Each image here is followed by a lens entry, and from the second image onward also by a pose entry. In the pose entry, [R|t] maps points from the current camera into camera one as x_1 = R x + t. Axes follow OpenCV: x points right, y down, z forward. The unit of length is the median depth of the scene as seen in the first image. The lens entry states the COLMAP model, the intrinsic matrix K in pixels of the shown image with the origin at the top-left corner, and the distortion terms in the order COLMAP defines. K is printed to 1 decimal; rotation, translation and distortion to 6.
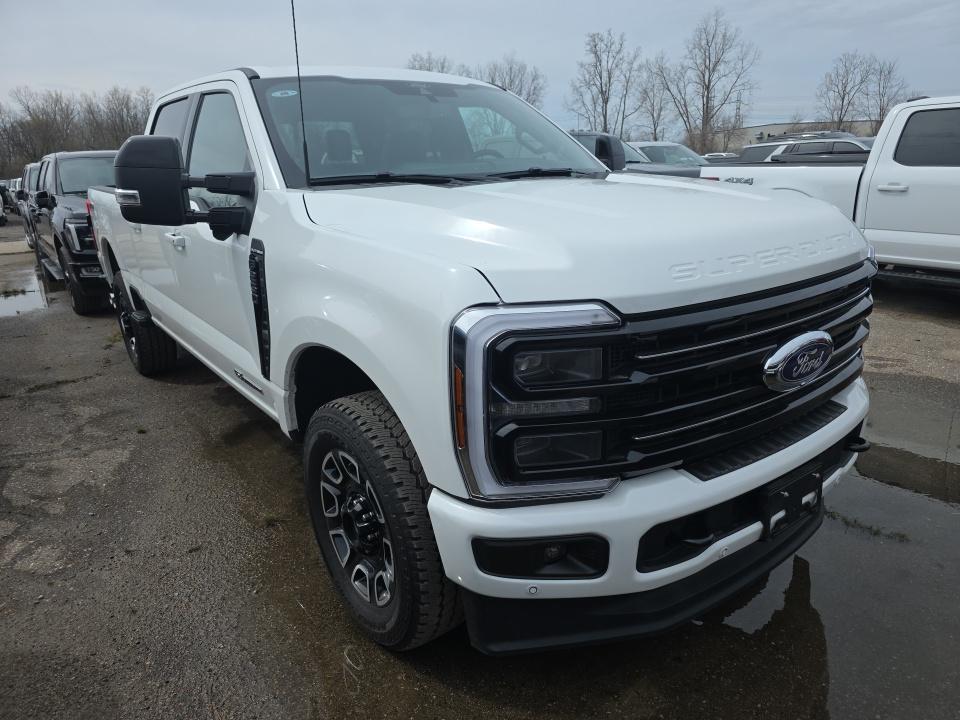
lens RADIAL K [[653.2, 0, 484.7], [0, 653.2, 362.7], [0, 0, 1]] dist [0.056706, -0.048432]
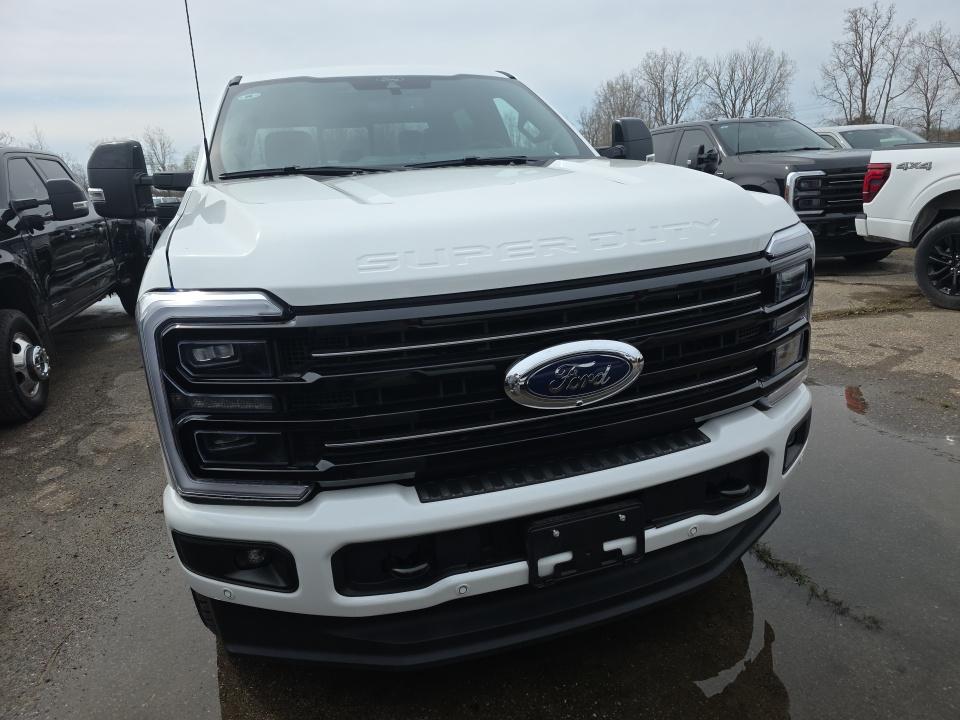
lens RADIAL K [[653.2, 0, 479.1], [0, 653.2, 352.0], [0, 0, 1]] dist [0.056706, -0.048432]
pose [[0.942062, 0.059098, -0.330191, 0.413578], [-0.064580, 0.997897, -0.005646, -0.012095], [0.329162, 0.026643, 0.943897, 0.121049]]
